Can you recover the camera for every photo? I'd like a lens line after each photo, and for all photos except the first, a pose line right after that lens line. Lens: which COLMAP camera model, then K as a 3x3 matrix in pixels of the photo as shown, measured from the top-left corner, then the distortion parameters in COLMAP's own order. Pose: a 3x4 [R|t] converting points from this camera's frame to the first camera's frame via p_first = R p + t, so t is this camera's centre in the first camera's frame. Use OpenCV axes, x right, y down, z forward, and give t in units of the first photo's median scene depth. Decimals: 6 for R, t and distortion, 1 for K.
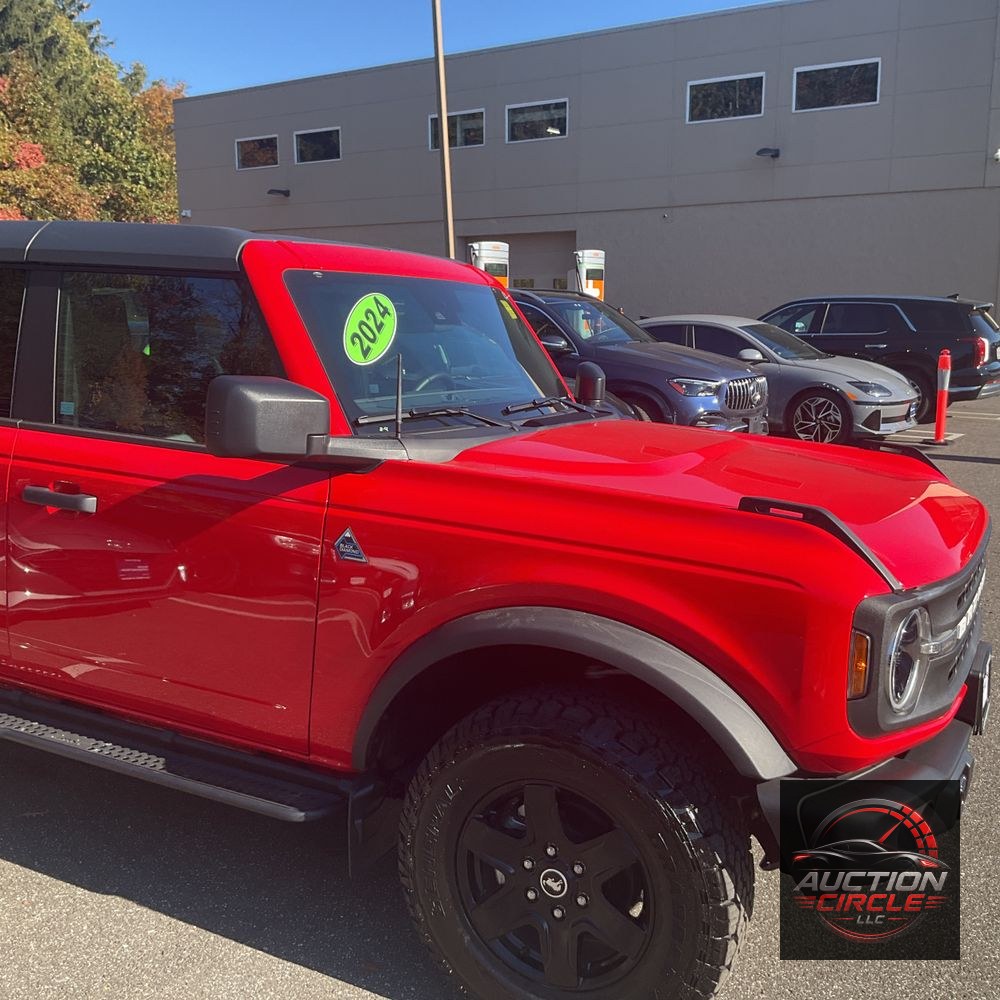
lens RADIAL K [[1109.5, 0, 493.4], [0, 1109.5, 499.7], [0, 0, 1]] dist [0.094579, -0.204821]
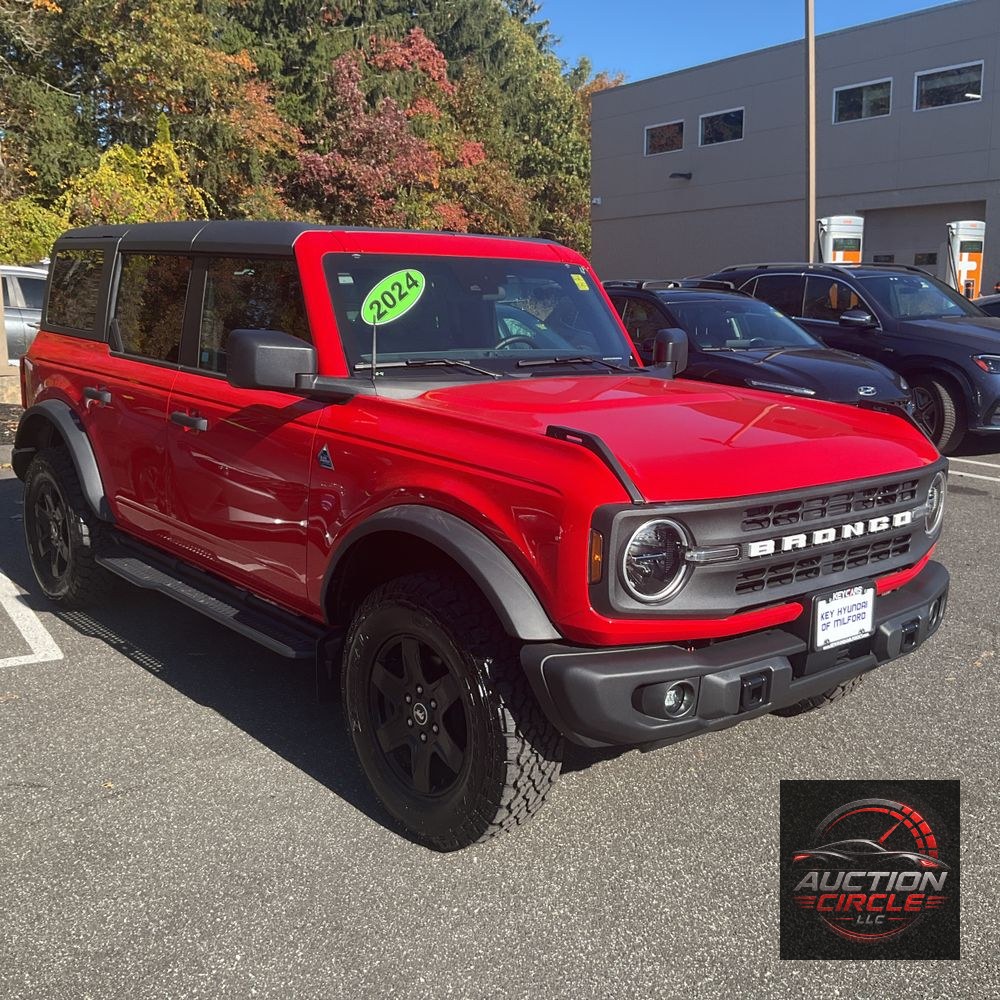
lens RADIAL K [[1101.7, 0, 500.0], [0, 1101.7, 500.0], [0, 0, 1]] dist [0.122738, -0.275453]
pose [[0.926583, 0.059302, -0.371385, 0.066511], [-0.052896, 0.998223, 0.027423, 0.005277], [0.372352, -0.005765, 0.928074, -0.019651]]
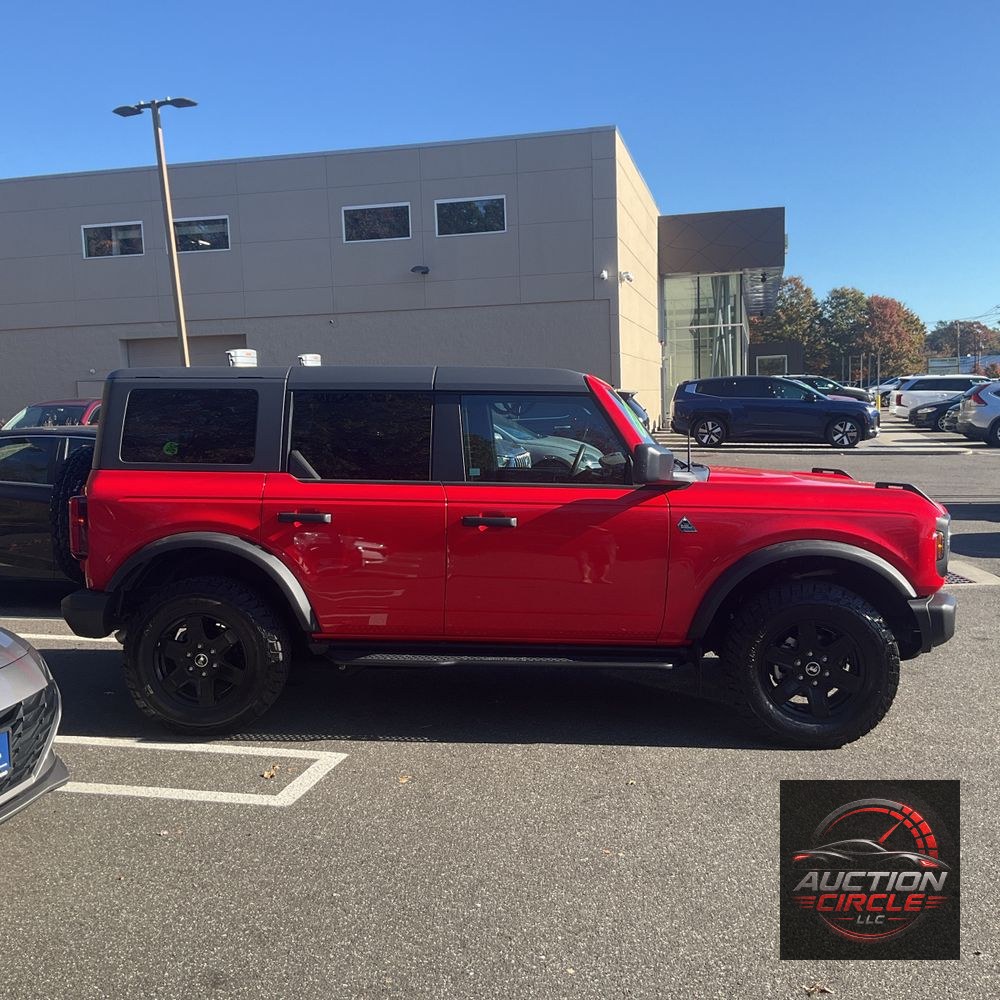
lens RADIAL K [[1101.7, 0, 500.0], [0, 1101.7, 500.0], [0, 0, 1]] dist [0.122738, -0.275453]
pose [[0.921017, -0.068715, 0.383414, -0.140356], [0.099256, 0.993226, -0.060422, 0.009805], [-0.376664, 0.093706, 0.921598, -0.083566]]
